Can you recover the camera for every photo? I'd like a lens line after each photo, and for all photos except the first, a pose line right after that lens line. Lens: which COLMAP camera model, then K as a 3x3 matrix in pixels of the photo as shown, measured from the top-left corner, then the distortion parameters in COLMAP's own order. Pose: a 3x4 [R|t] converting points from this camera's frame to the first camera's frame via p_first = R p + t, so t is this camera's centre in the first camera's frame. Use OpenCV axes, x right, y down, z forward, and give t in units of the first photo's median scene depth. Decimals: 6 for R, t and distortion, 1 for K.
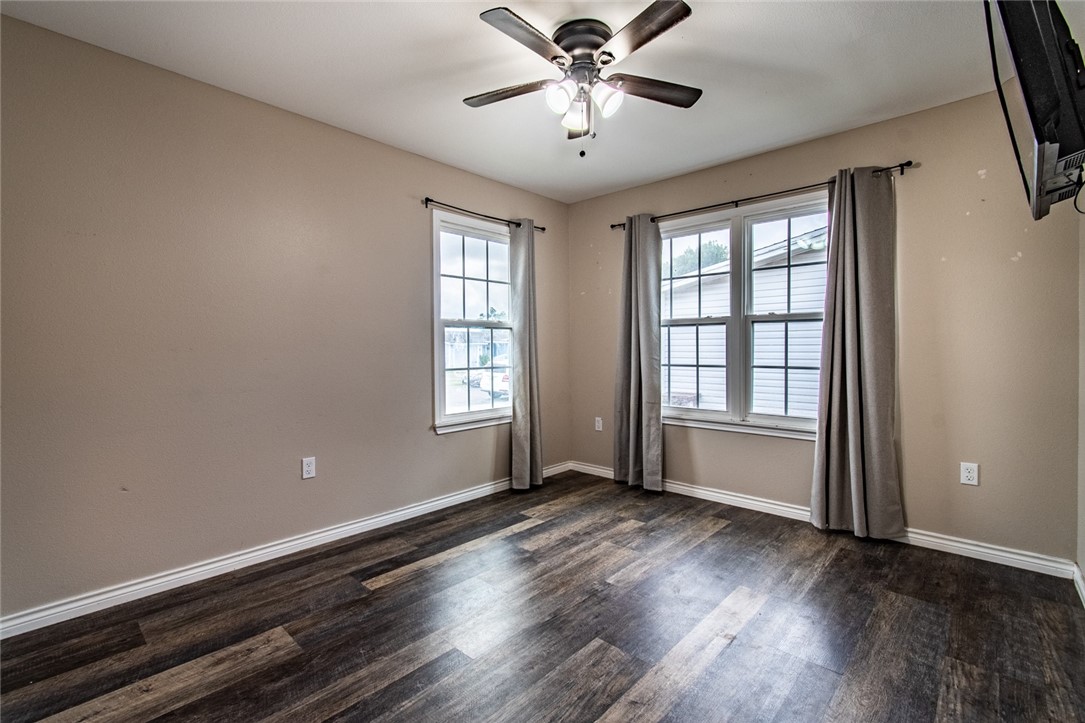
lens RADIAL K [[481.8, 0, 540.8], [0, 481.8, 362.3], [0, 0, 1]] dist [0.001740, -0.000879]
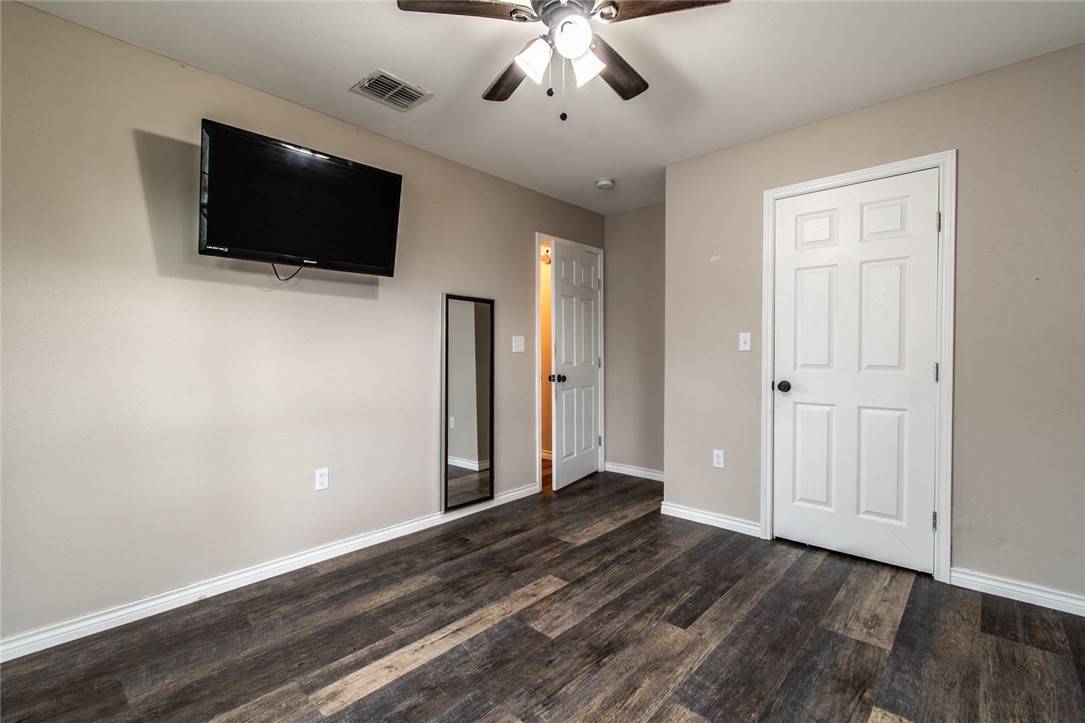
lens RADIAL K [[481.8, 0, 540.8], [0, 481.8, 362.3], [0, 0, 1]] dist [0.001740, -0.000879]
pose [[-0.999905, 0.008401, -0.010928, 0.153474], [0.007882, 0.998876, 0.046734, -0.063007], [0.011309, 0.046644, -0.998848, 2.049111]]
